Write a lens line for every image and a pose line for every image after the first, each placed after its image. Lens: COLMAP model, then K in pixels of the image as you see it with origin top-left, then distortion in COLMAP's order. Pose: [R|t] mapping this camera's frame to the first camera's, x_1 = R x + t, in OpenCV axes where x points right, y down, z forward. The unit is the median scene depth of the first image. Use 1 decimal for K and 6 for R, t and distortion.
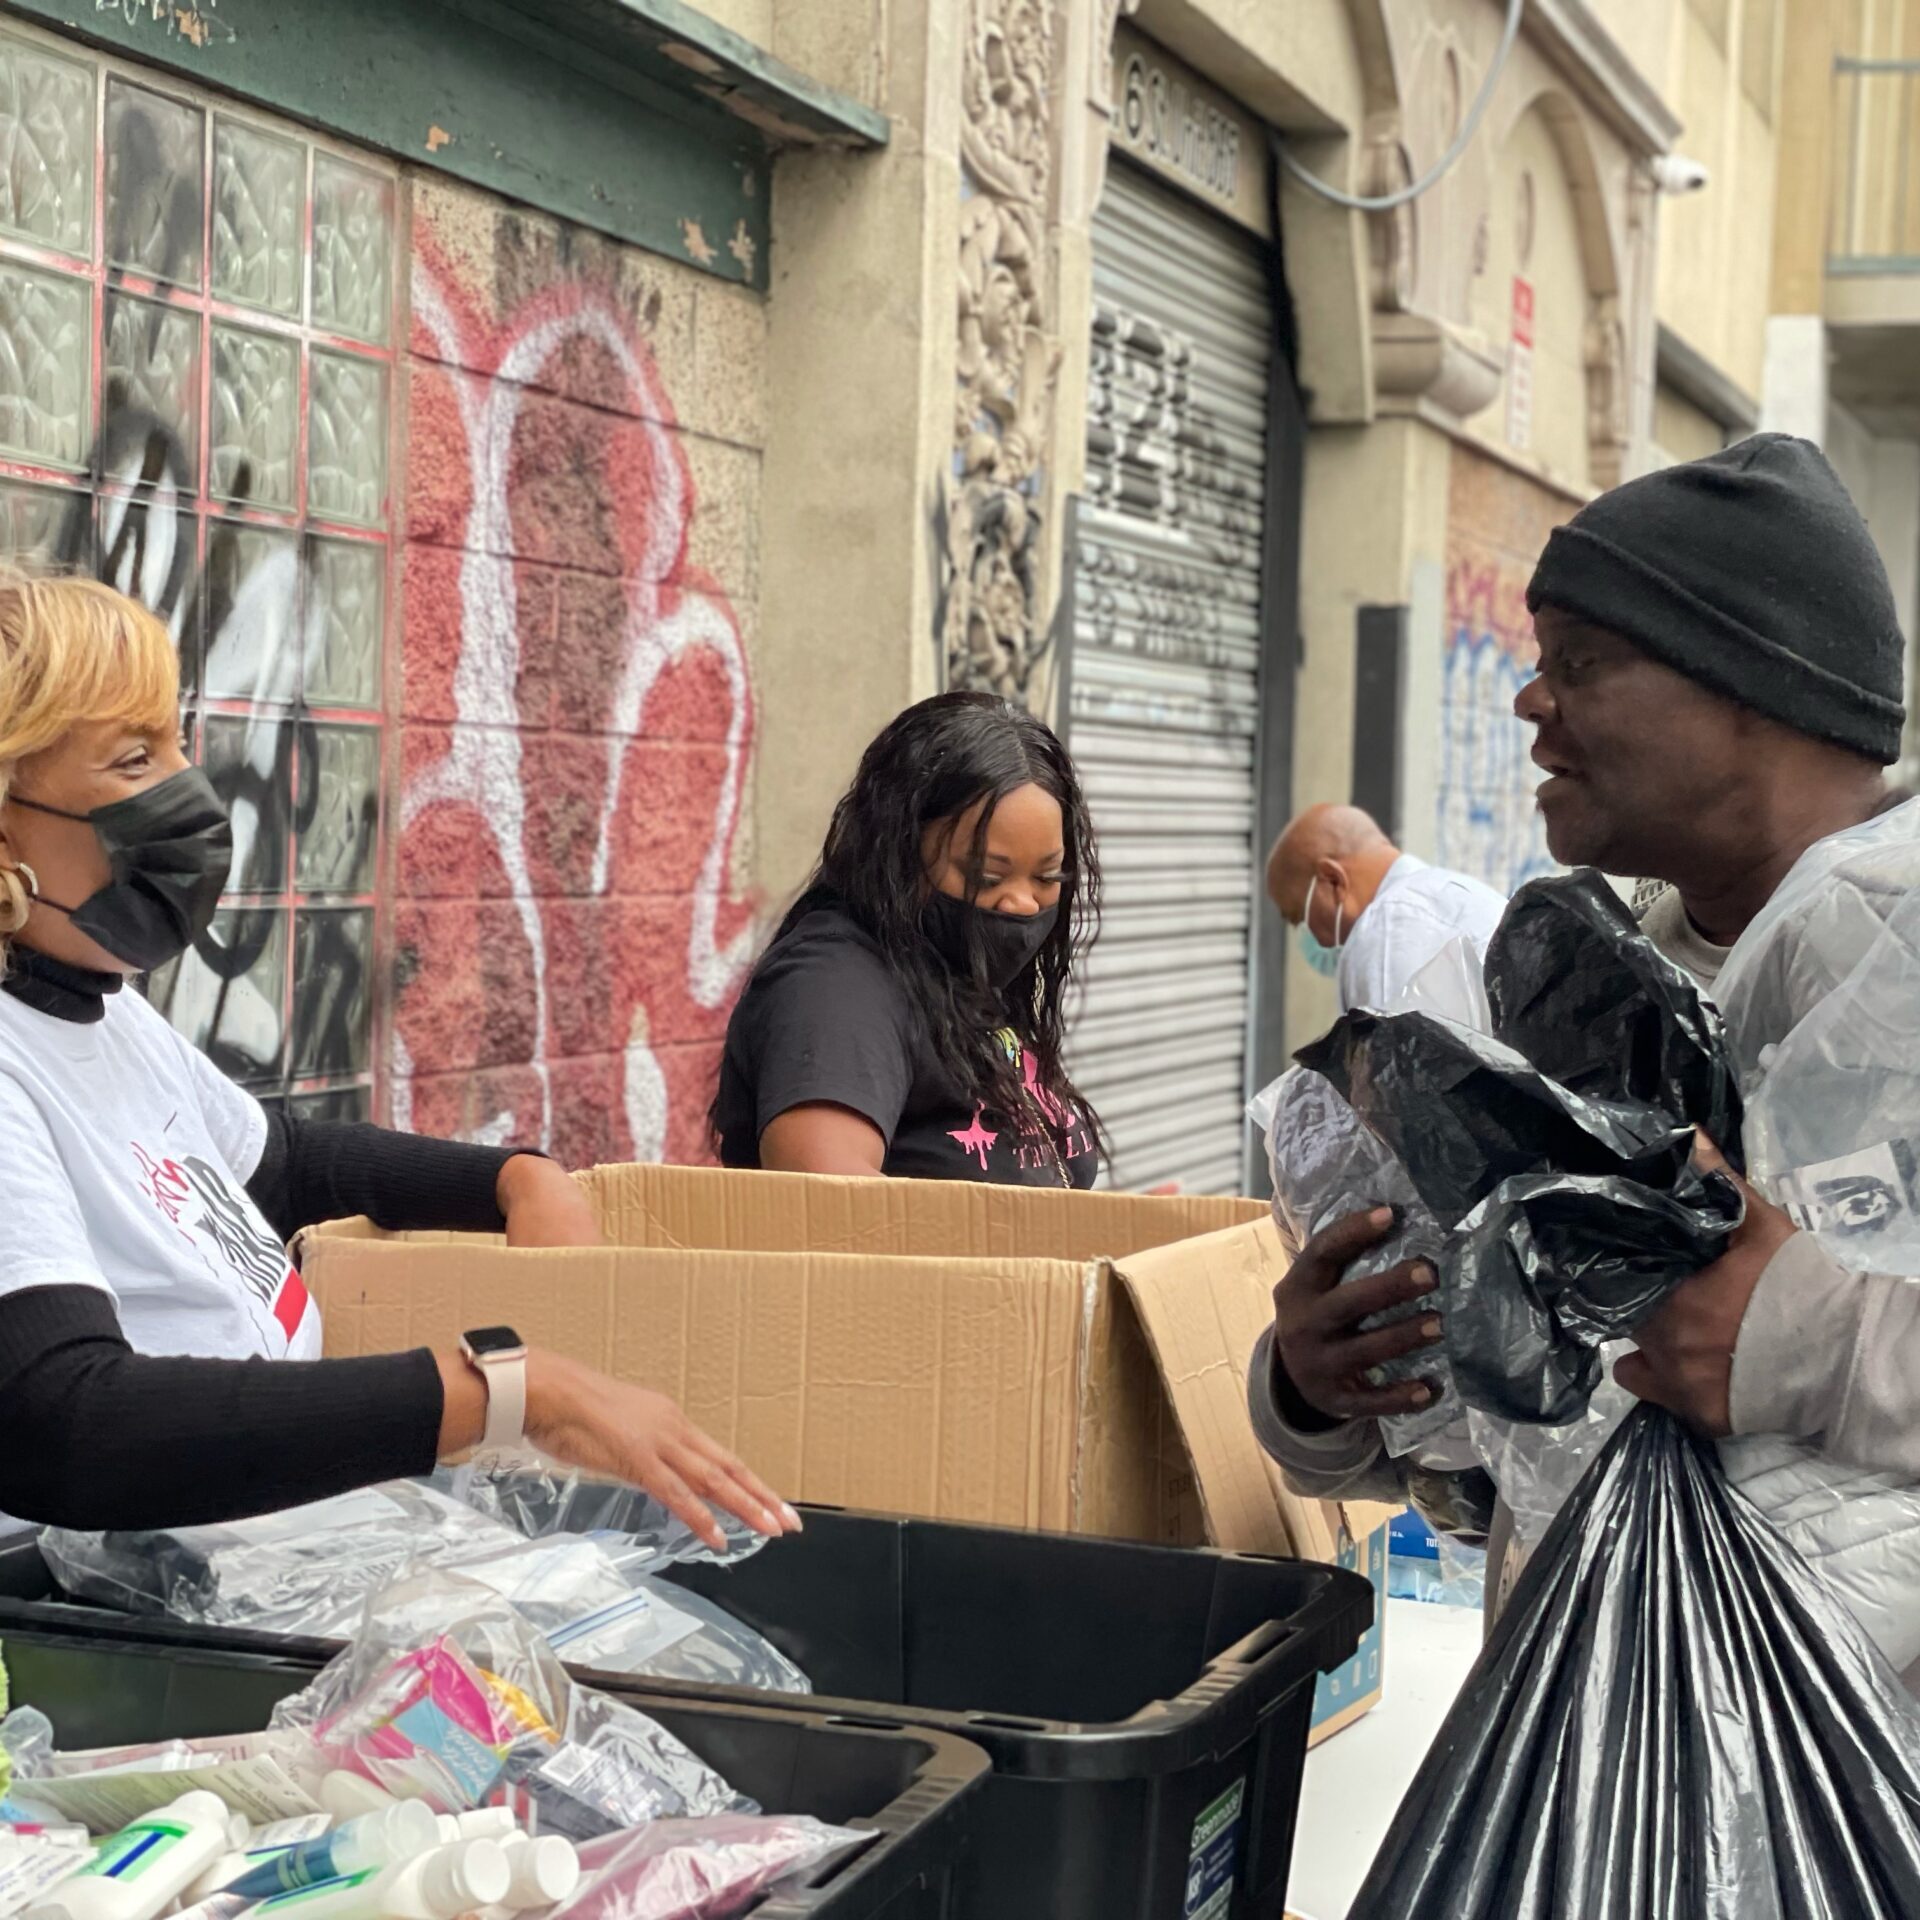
lens RADIAL K [[3444.0, 0, 960.0], [0, 3444.0, 960.0], [0, 0, 1]] dist [0.150287, -0.445793]
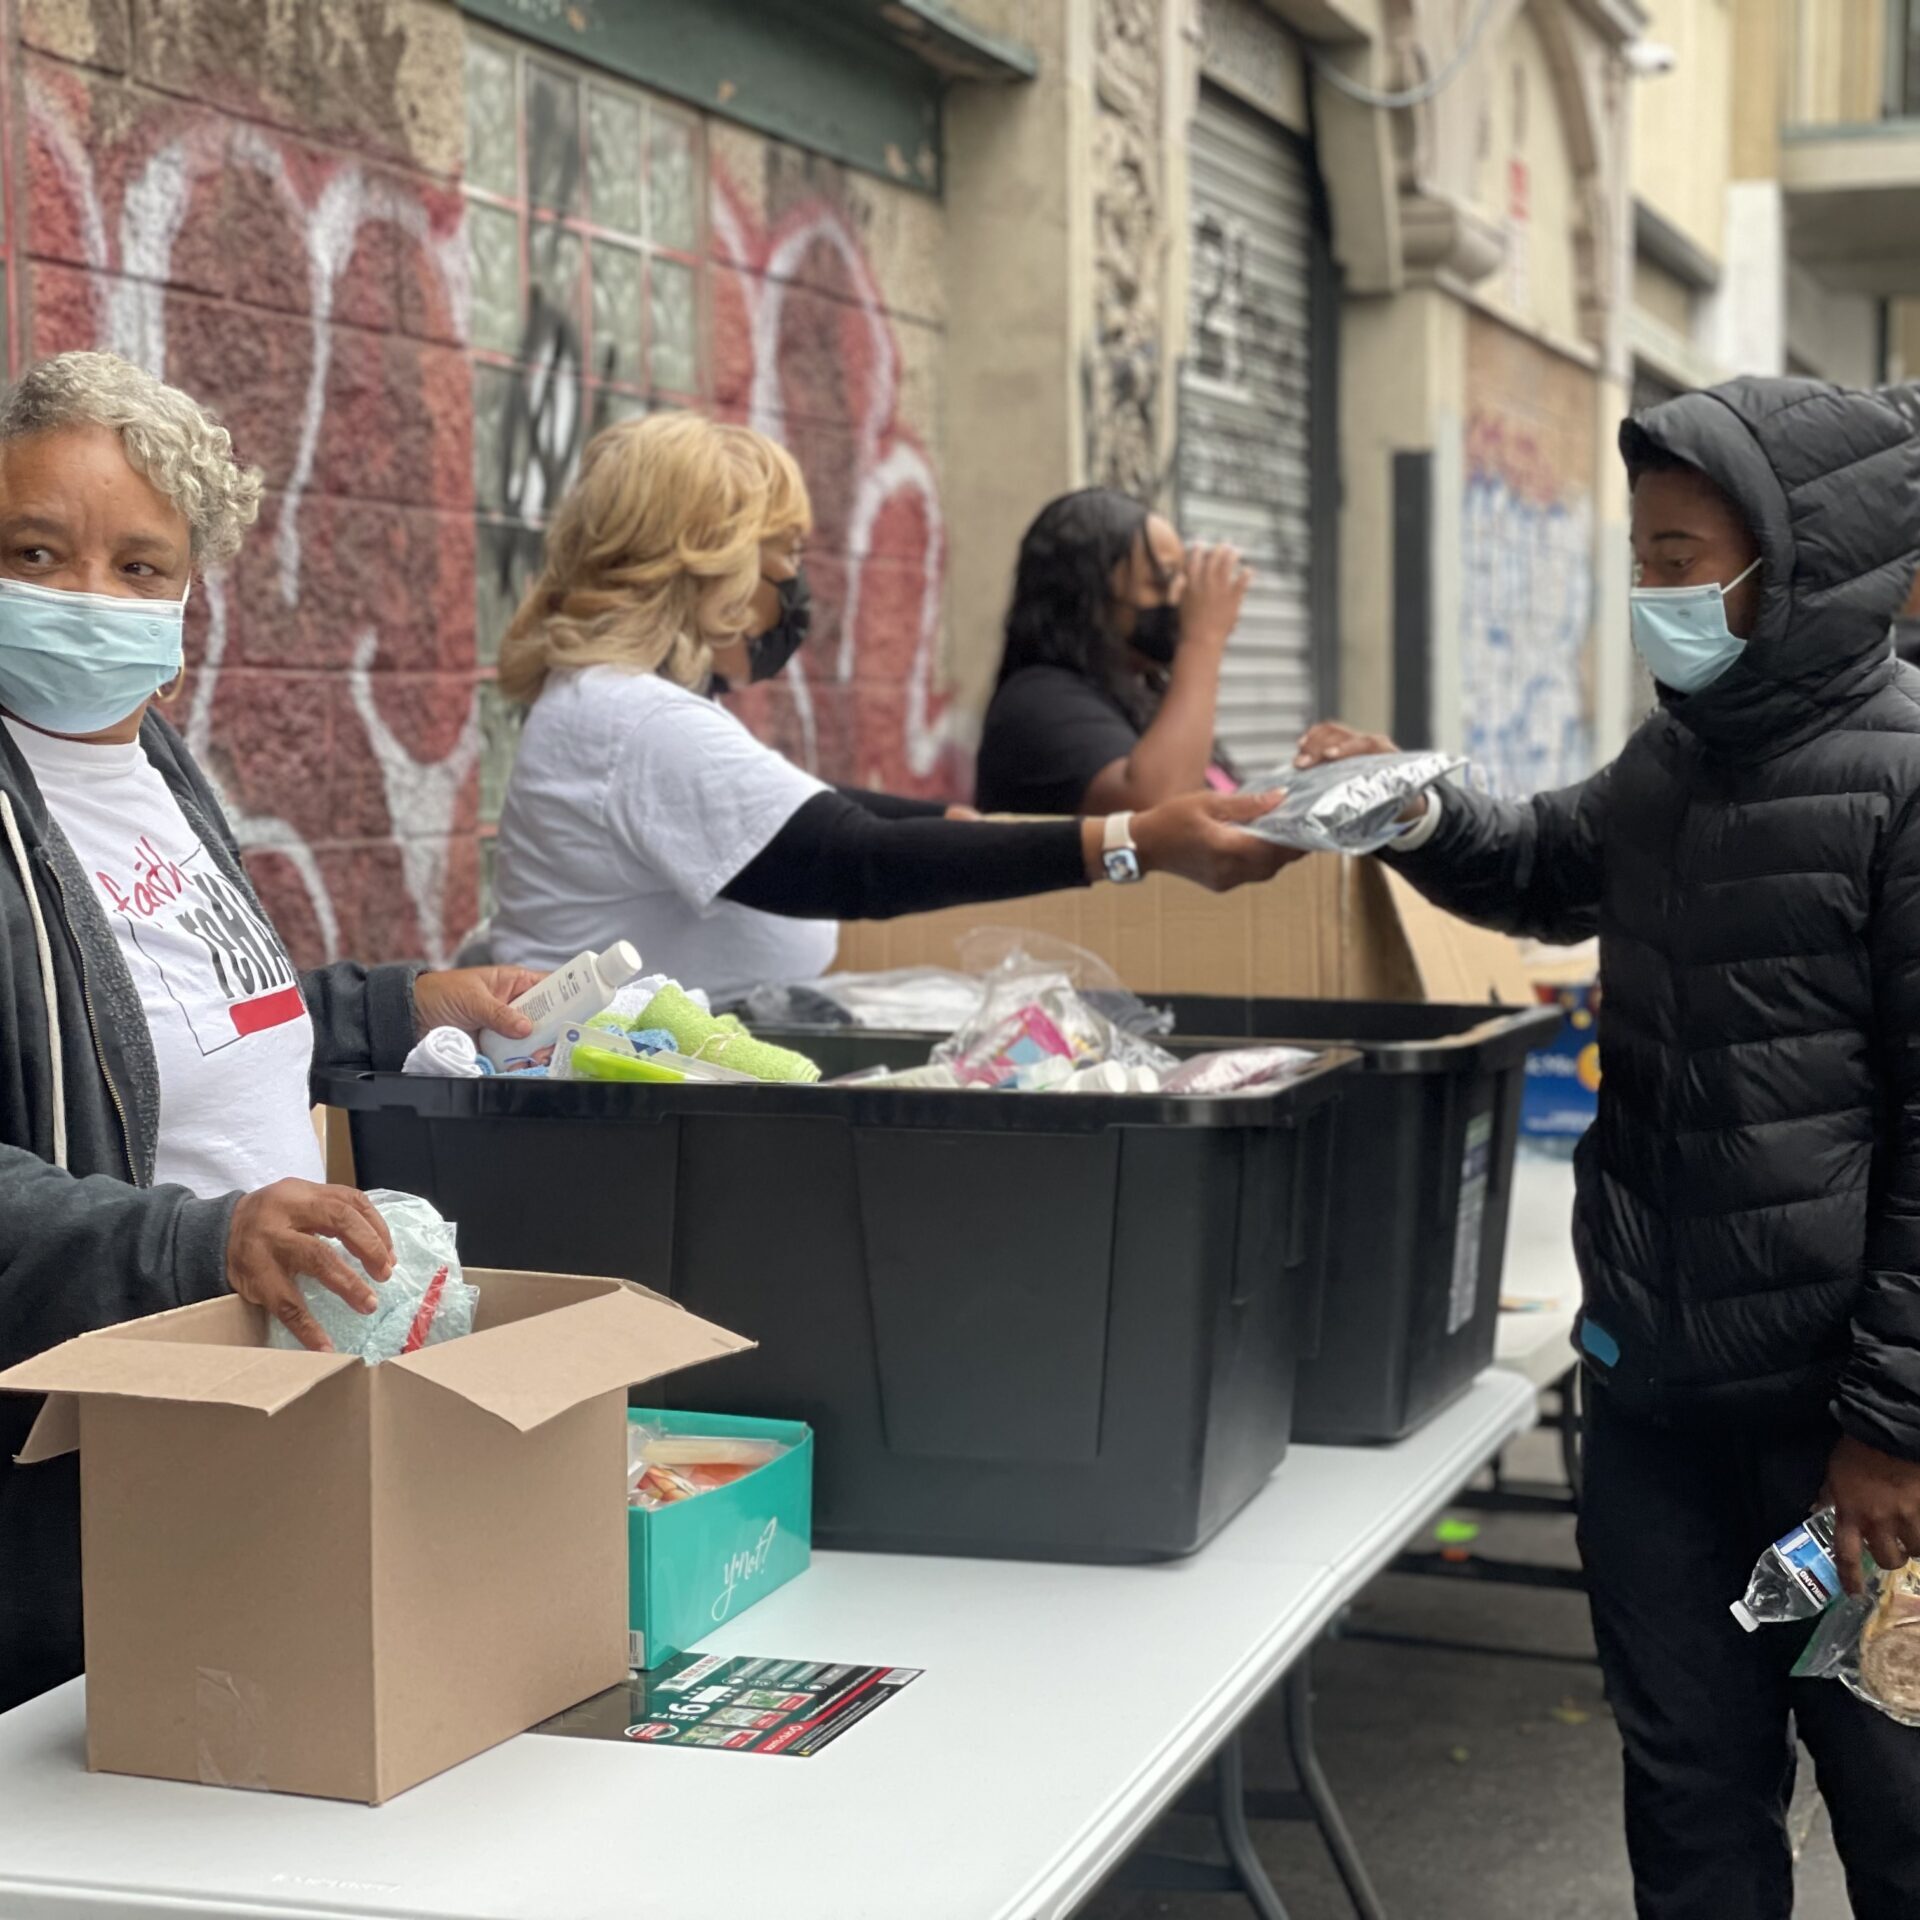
lens RADIAL K [[3379.4, 0, 960.0], [0, 3379.4, 960.0], [0, 0, 1]] dist [0.044947, 0.143388]
pose [[0.999230, -0.039179, 0.002195, -0.063386], [0.039084, 0.998676, 0.033451, 0.039518], [-0.003502, -0.033339, 0.999438, -0.224881]]
